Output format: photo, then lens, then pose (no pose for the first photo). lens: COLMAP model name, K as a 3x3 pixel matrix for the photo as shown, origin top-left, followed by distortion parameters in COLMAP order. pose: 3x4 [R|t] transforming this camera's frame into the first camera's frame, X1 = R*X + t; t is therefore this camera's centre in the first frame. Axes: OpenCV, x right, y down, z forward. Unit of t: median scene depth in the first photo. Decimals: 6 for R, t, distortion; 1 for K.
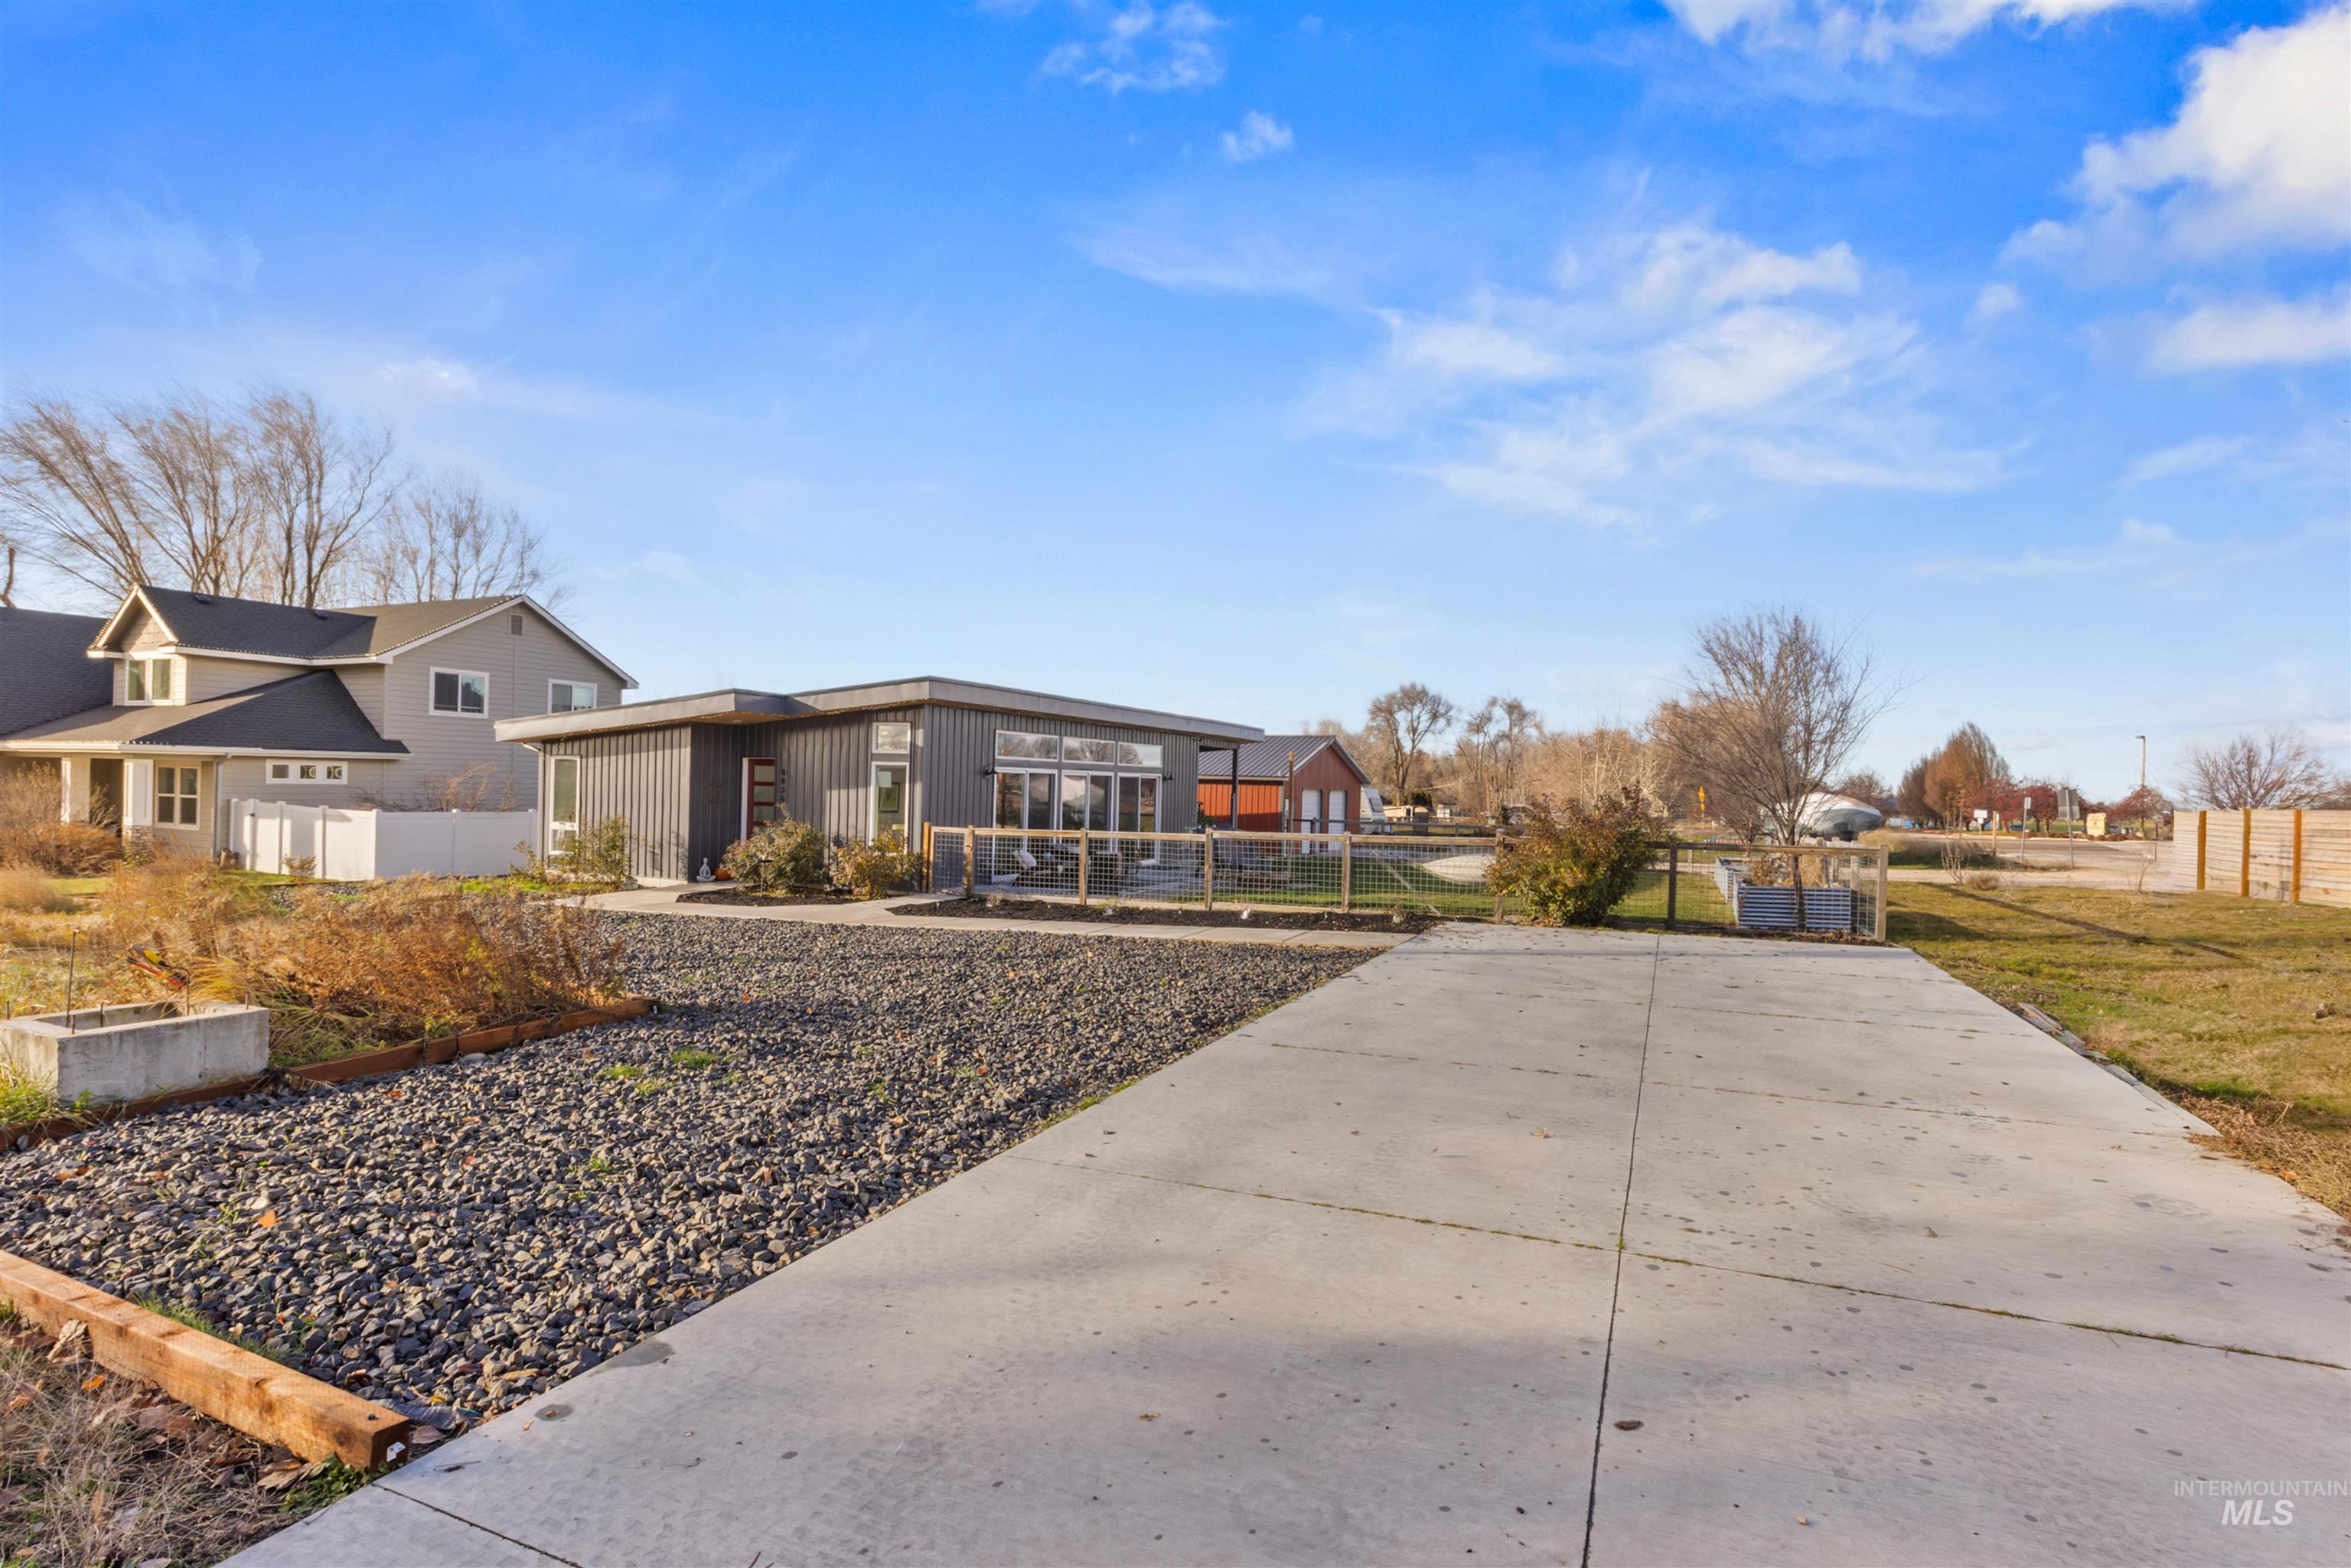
lens RADIAL K [[1074.0, 0, 1175.5], [0, 1074.0, 784.0], [0, 0, 1]] dist [-0.000067, 0.000038]
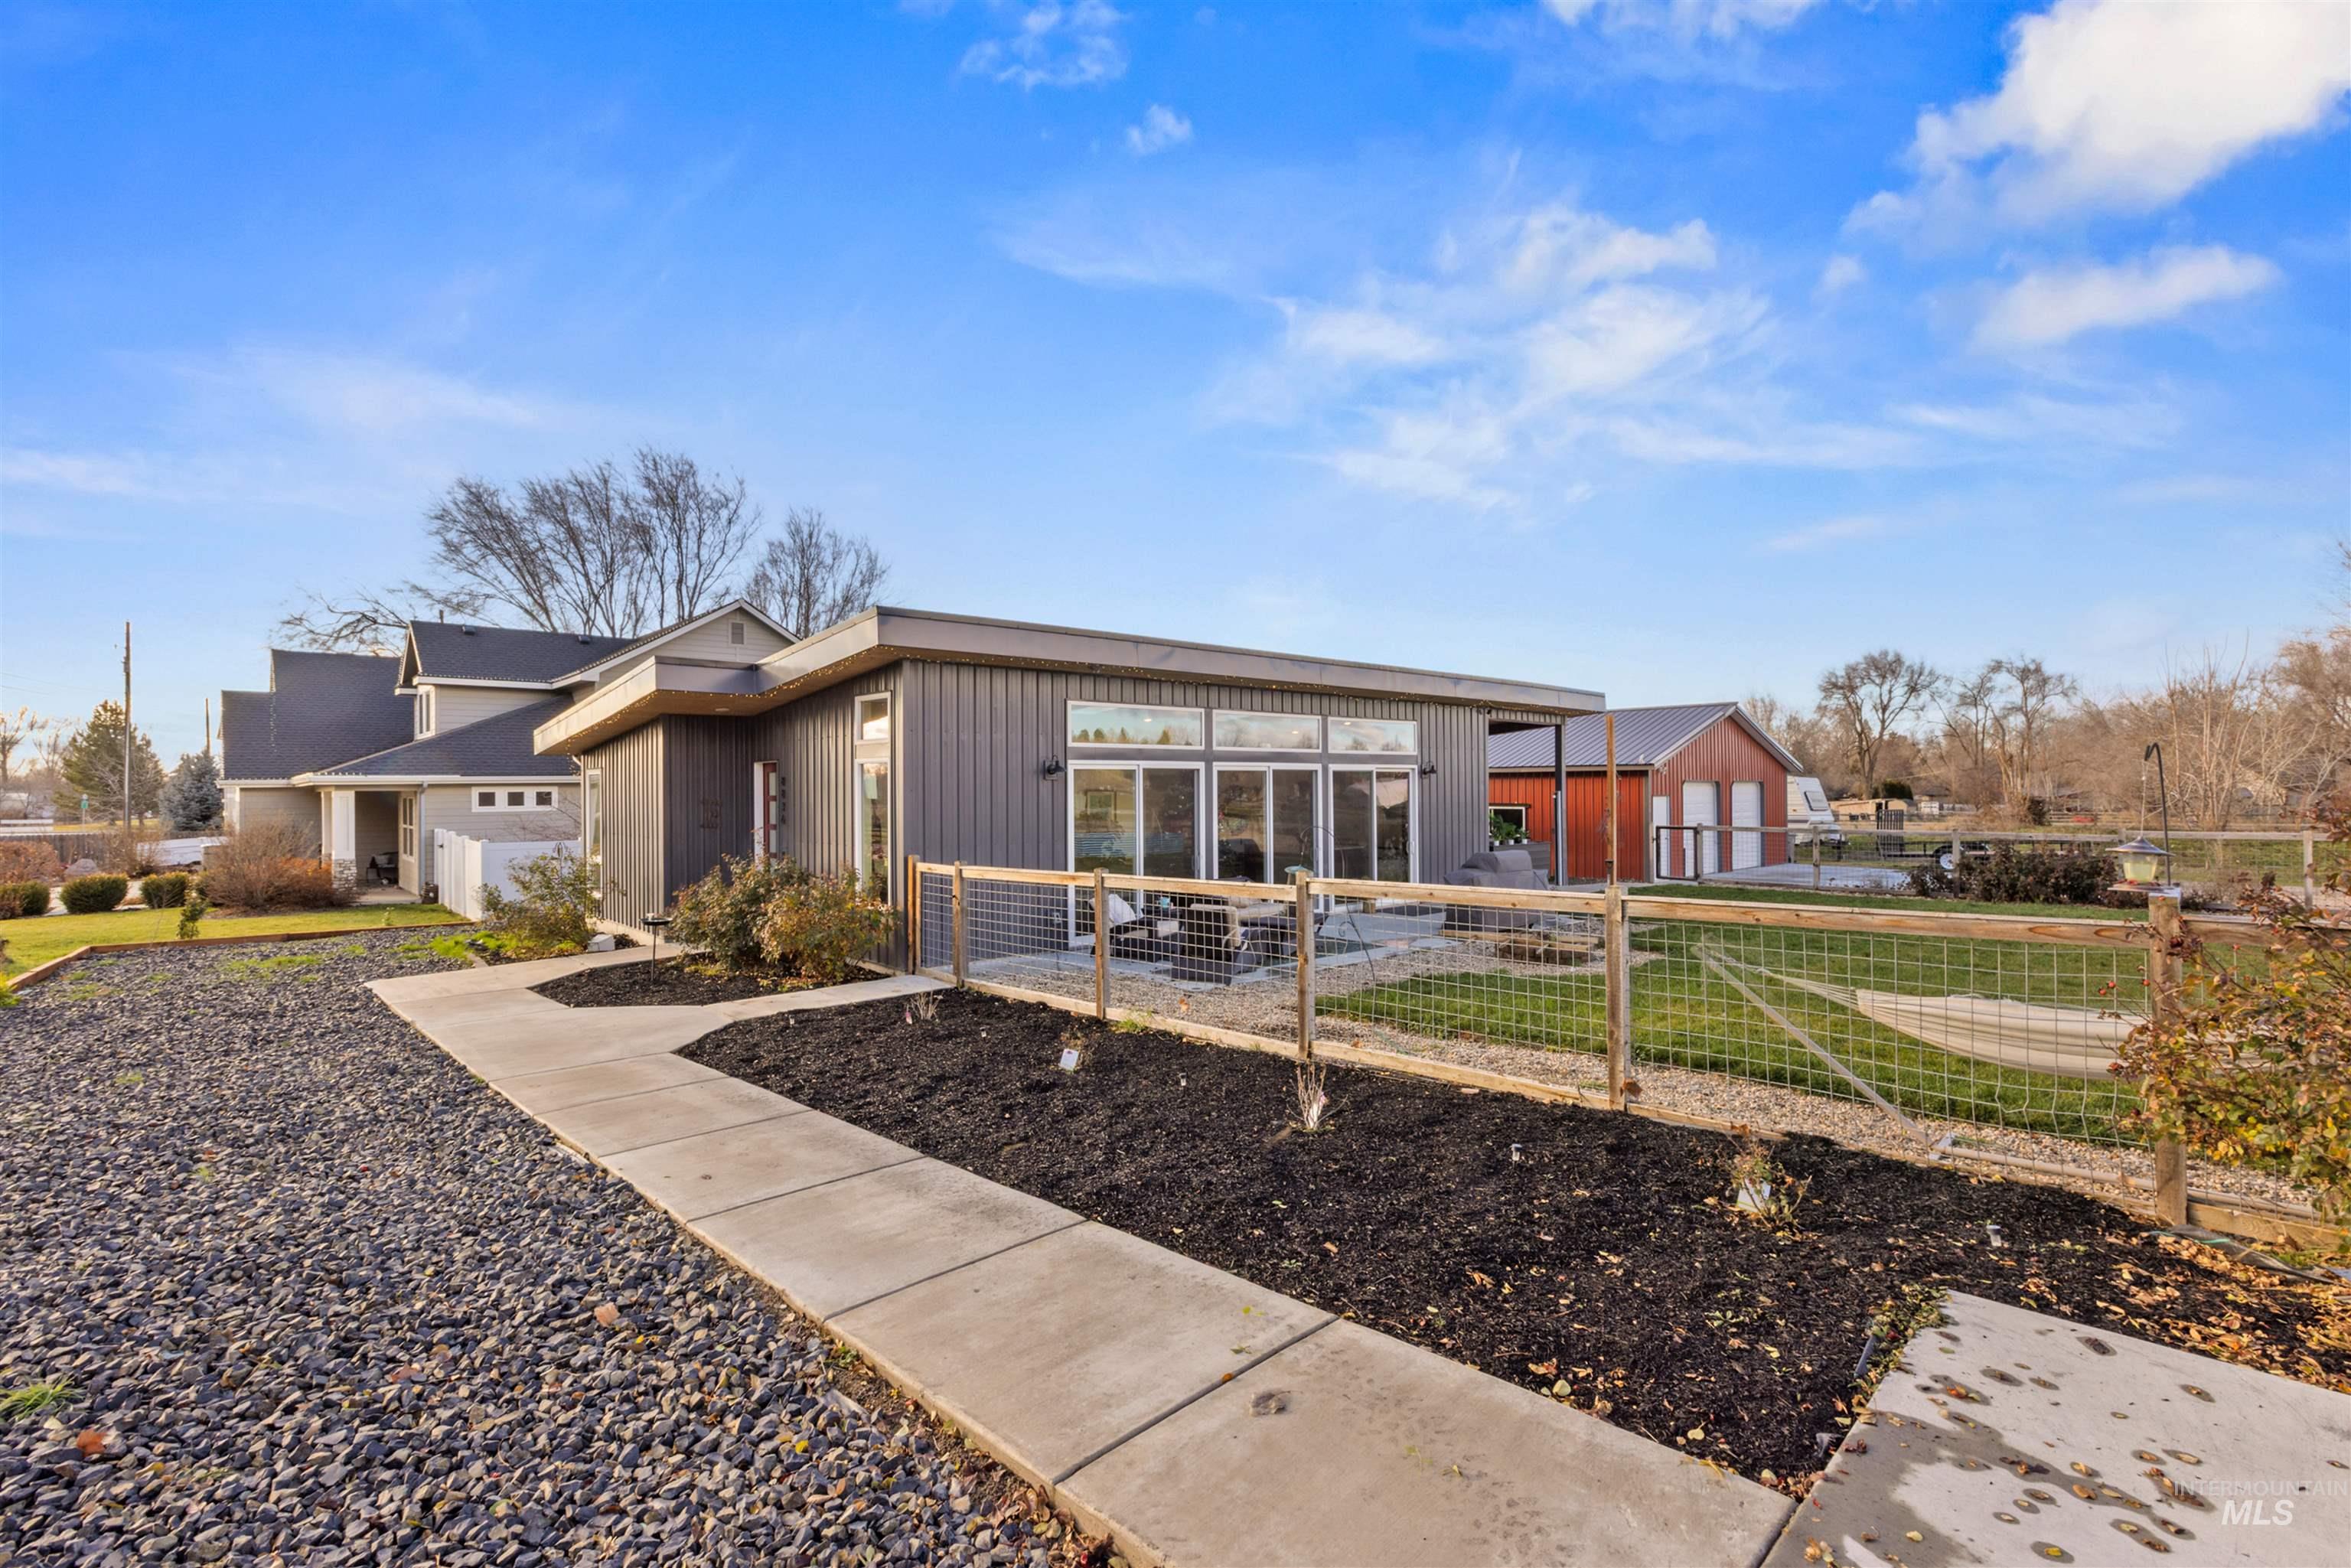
lens RADIAL K [[1074.0, 0, 1175.5], [0, 1074.0, 784.0], [0, 0, 1]] dist [-0.000067, 0.000038]
pose [[0.932906, -0.032869, -0.358617, 0.068996], [0.031244, 0.999458, -0.010325, 0.003428], [0.358762, -0.001573, 0.933428, 0.270157]]
